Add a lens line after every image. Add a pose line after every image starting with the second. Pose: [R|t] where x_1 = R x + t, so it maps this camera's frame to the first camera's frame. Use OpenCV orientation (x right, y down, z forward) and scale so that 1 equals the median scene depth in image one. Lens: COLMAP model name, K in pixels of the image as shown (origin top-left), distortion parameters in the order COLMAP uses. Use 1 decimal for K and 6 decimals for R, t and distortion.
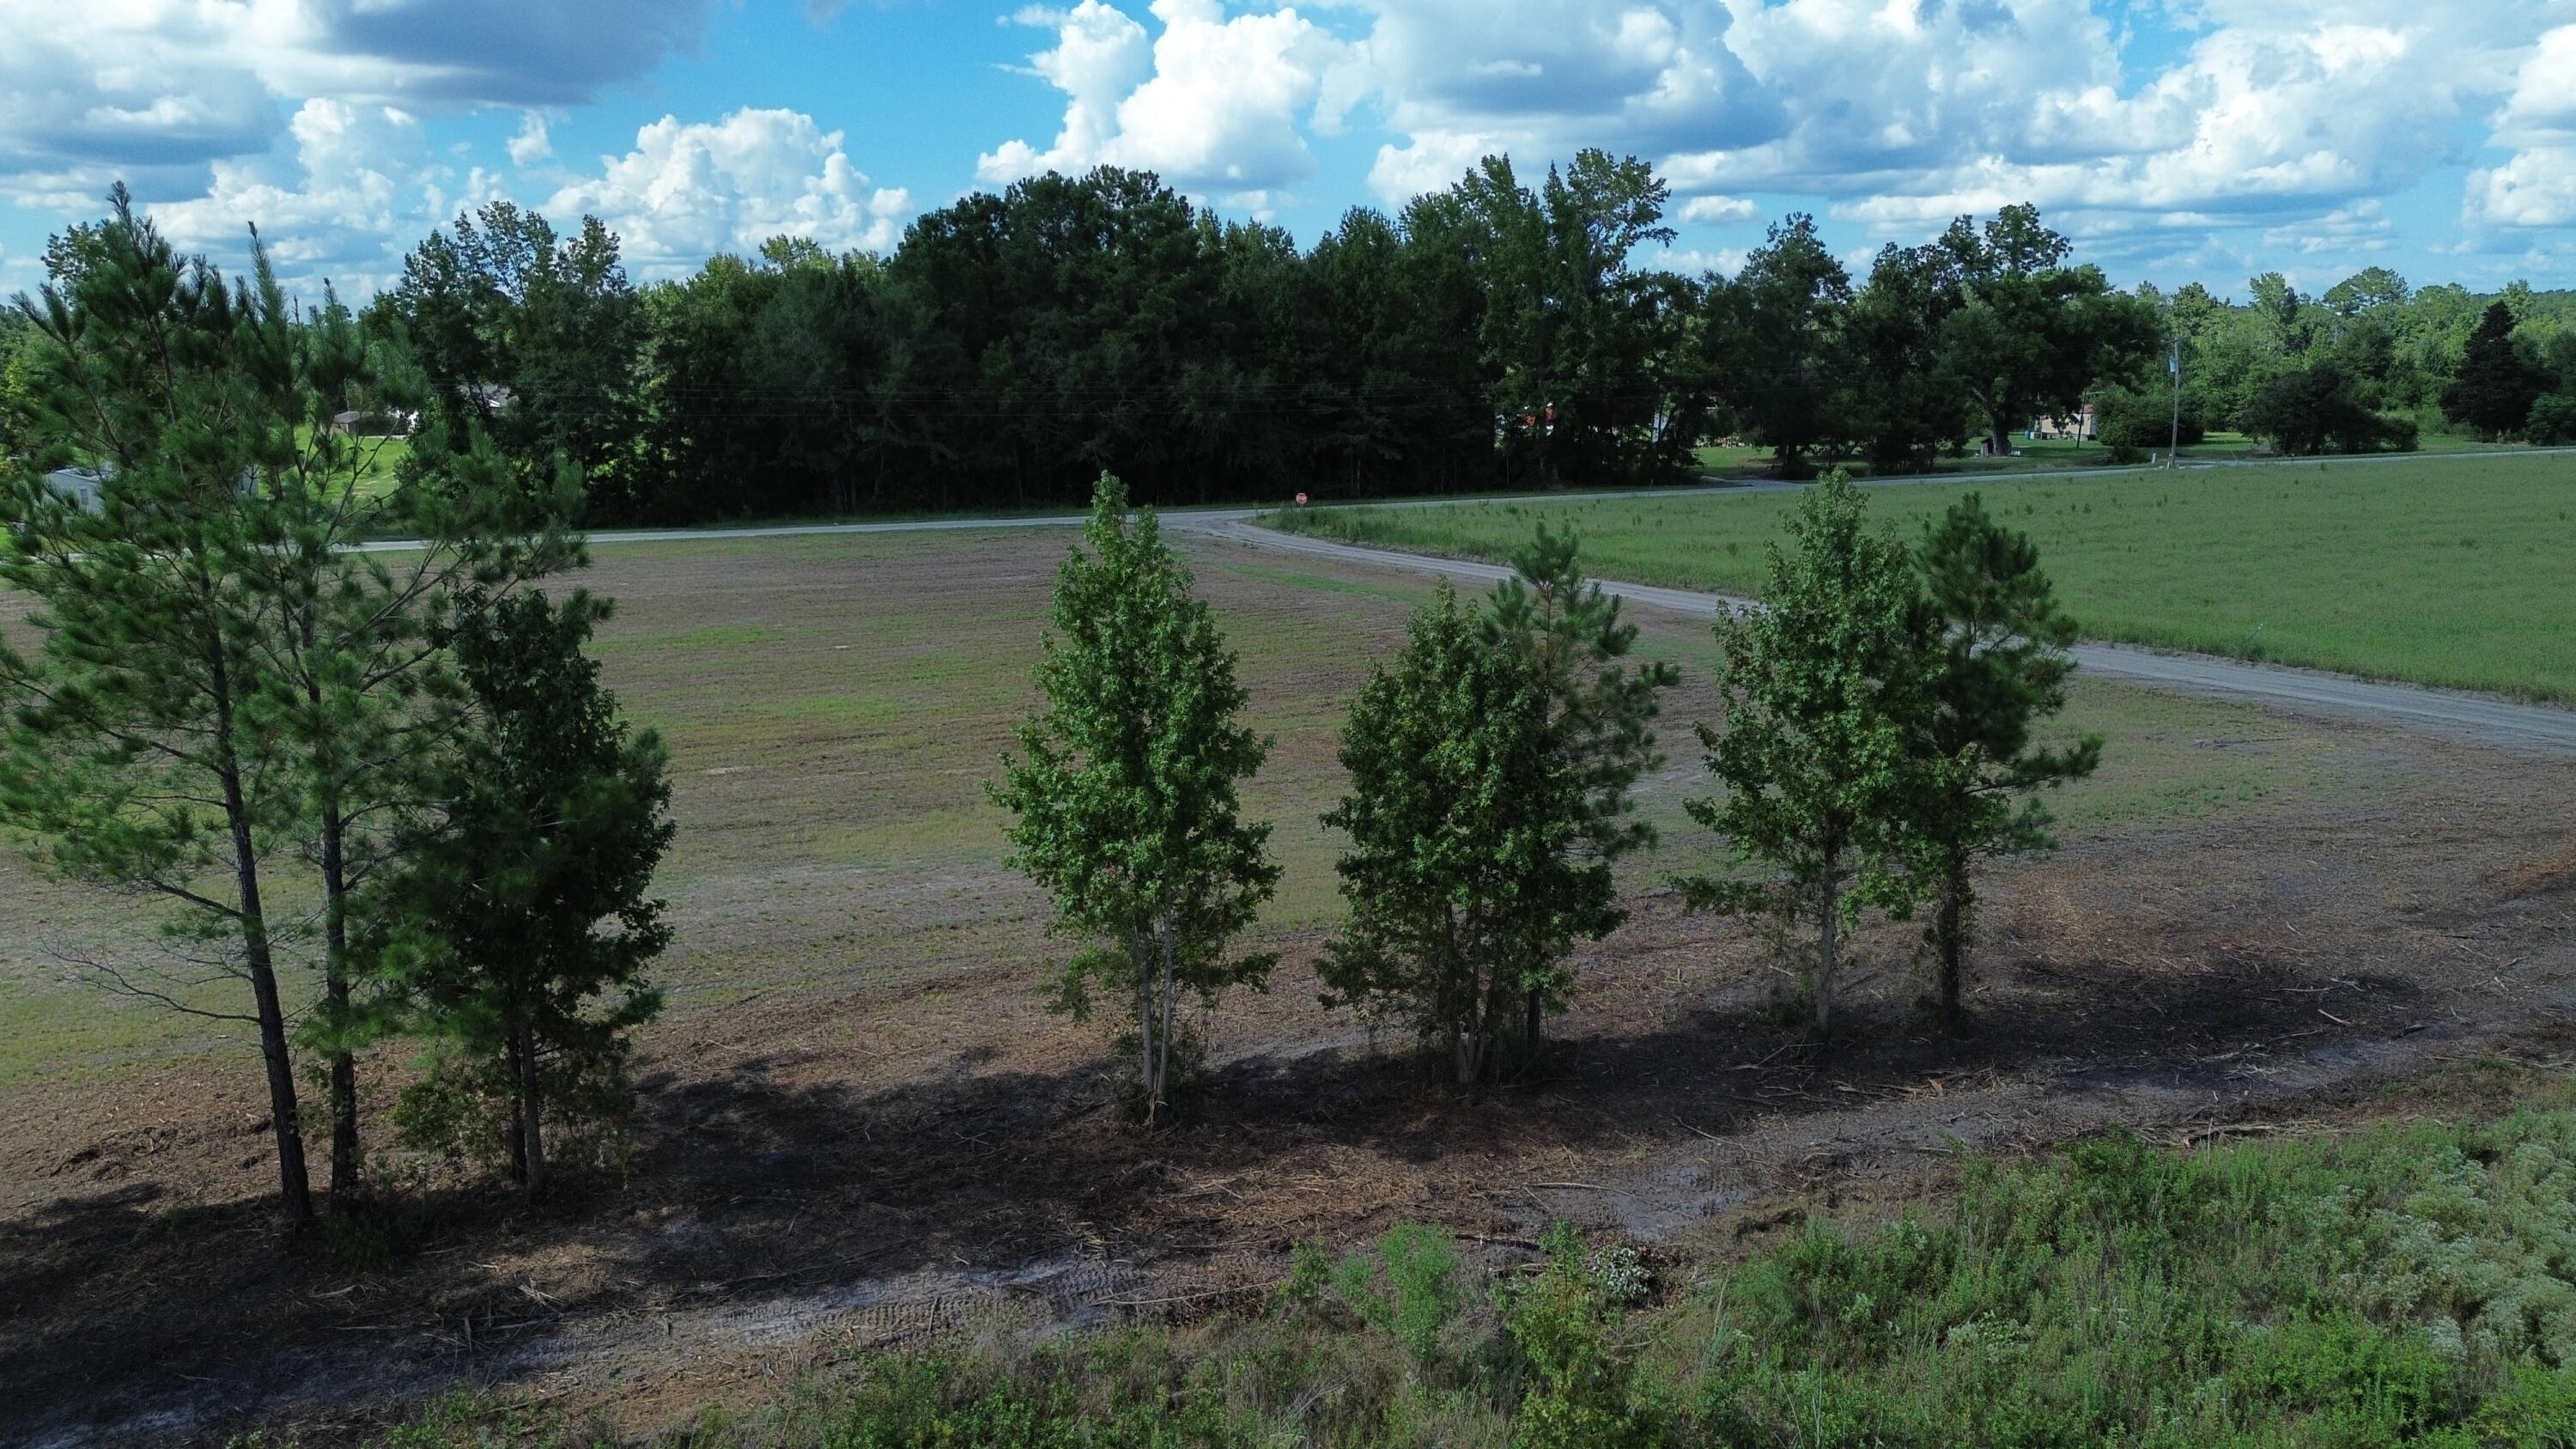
lens RADIAL K [[1844.8, 0, 1288.0], [0, 1844.8, 724.5], [0, 0, 1]] dist [0.069208, -0.065016]
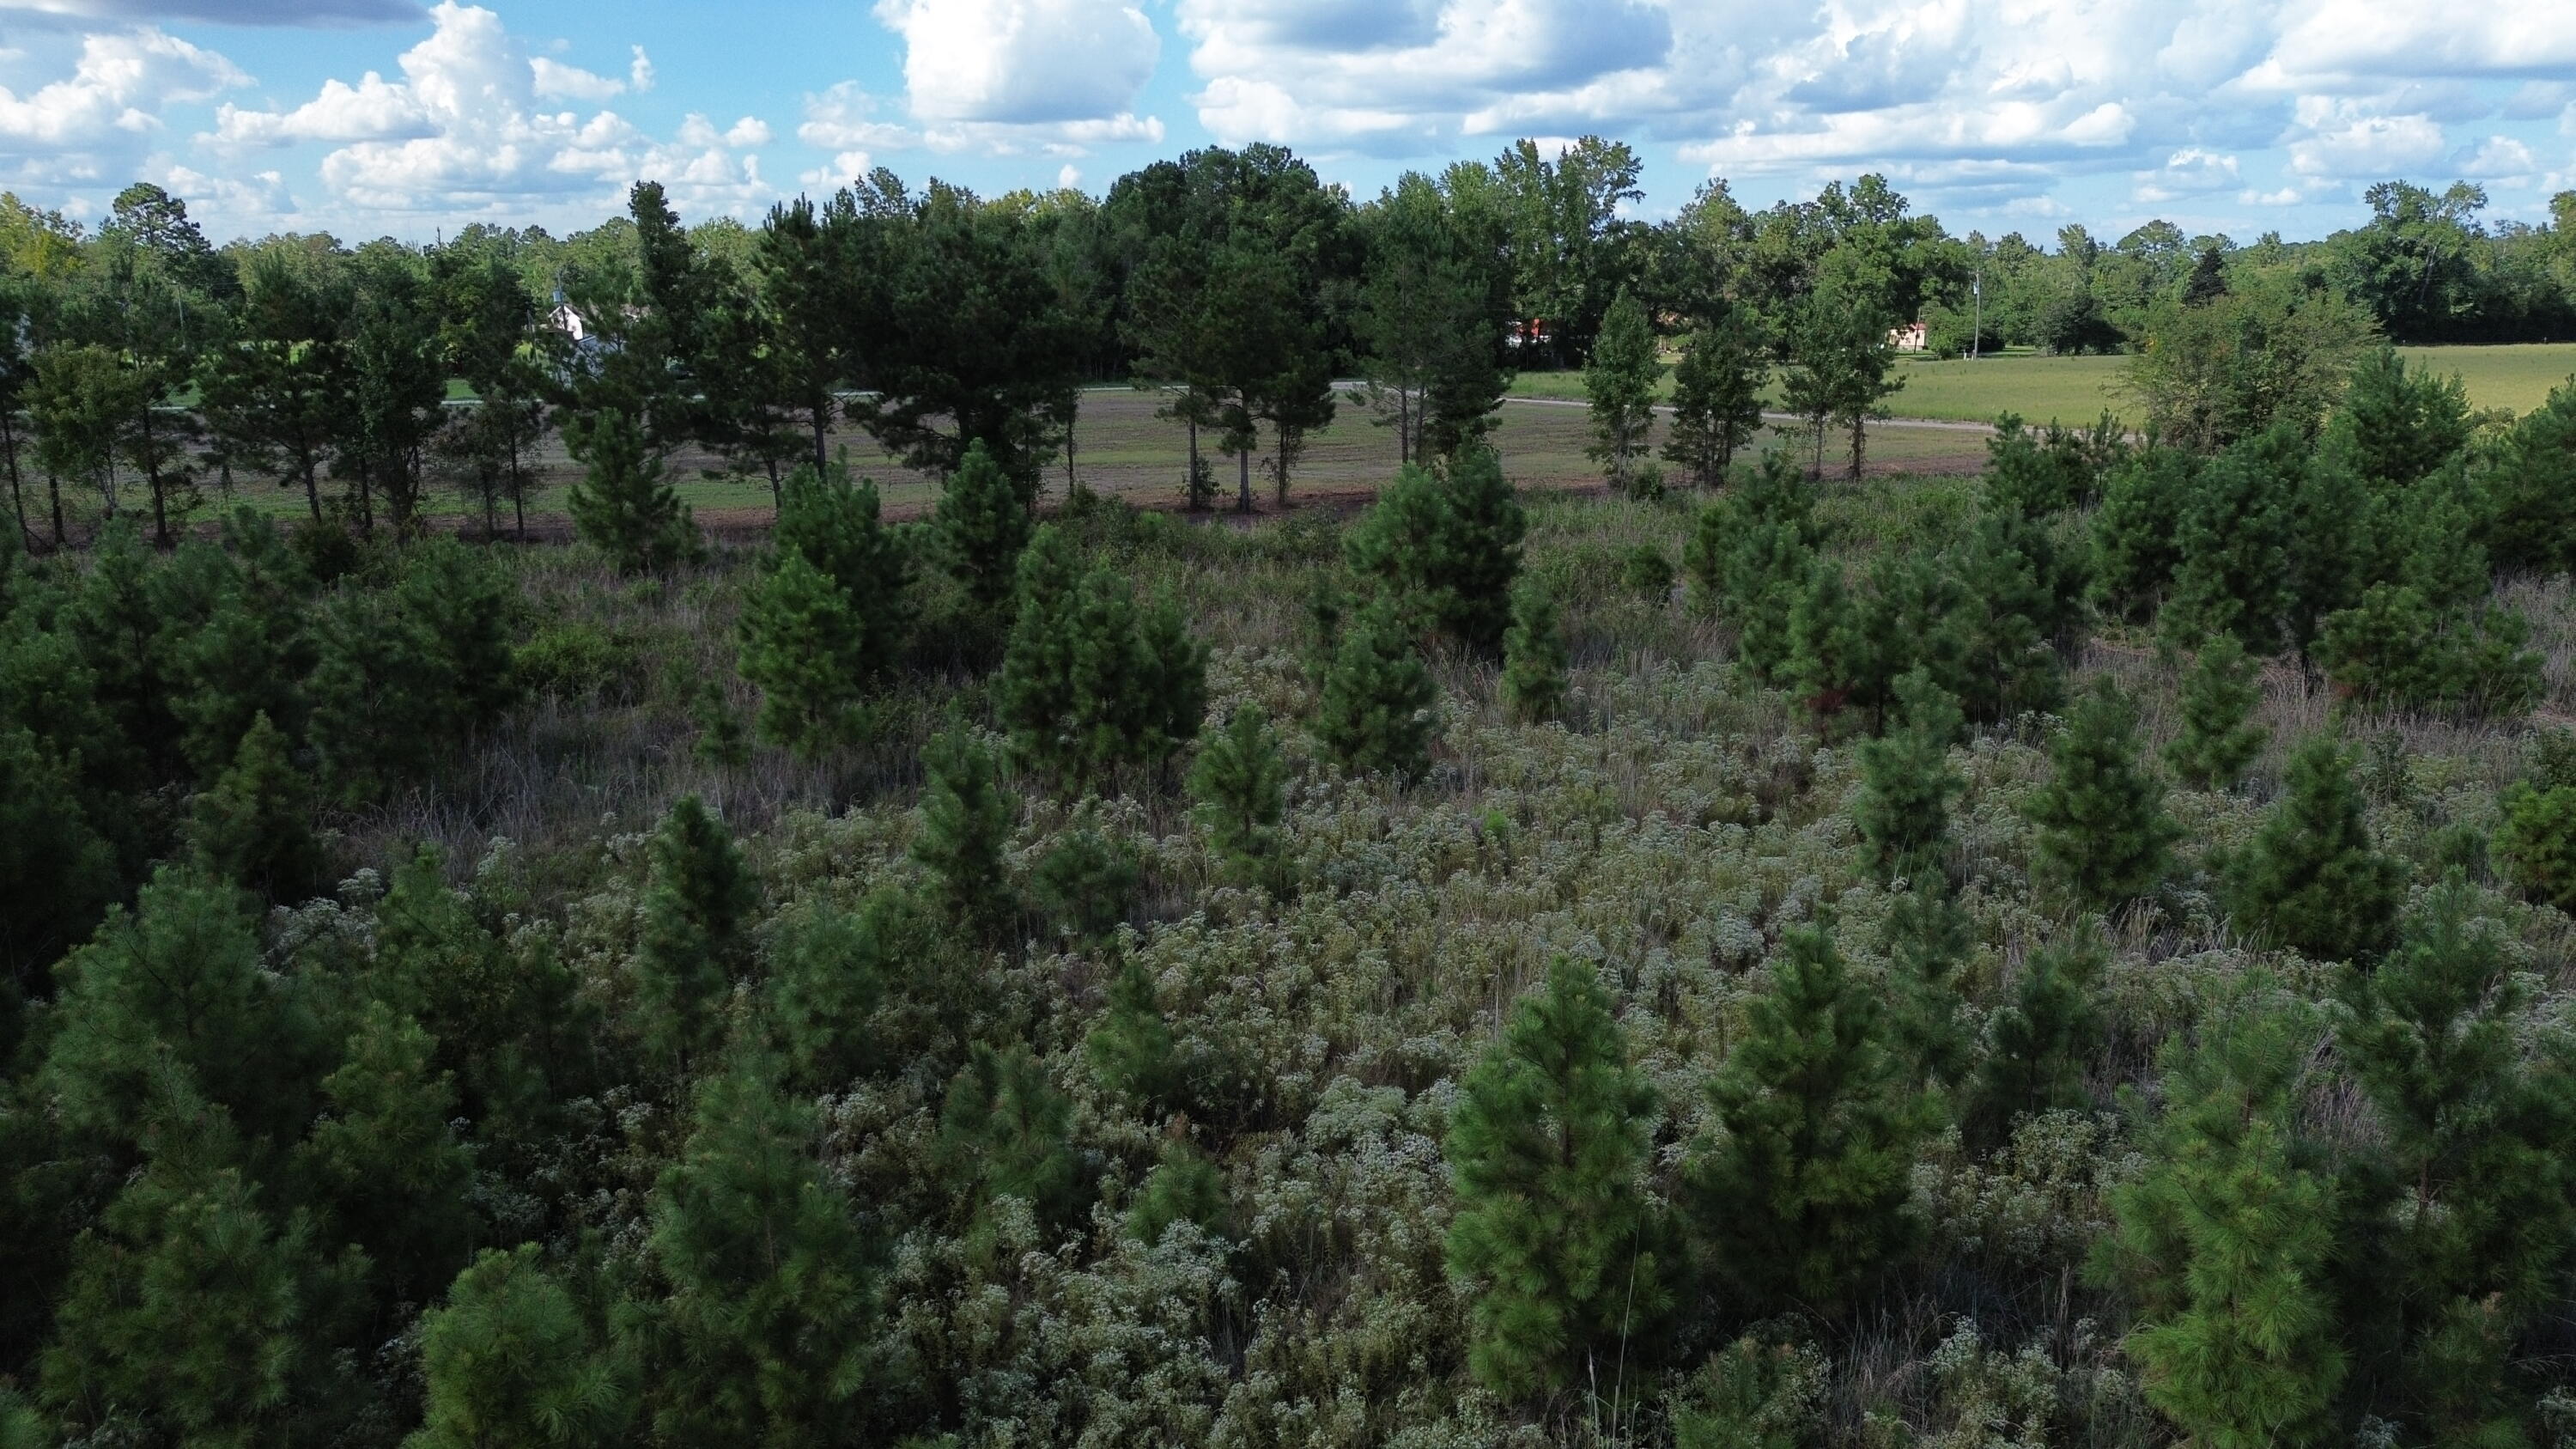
lens RADIAL K [[1844.8, 0, 1288.0], [0, 1844.8, 724.5], [0, 0, 1]] dist [0.069208, -0.065016]
pose [[0.997381, -0.008891, 0.071780, -0.149335], [0.006707, 0.999509, 0.030614, 0.087289], [-0.072017, -0.030053, 0.996951, -0.370994]]
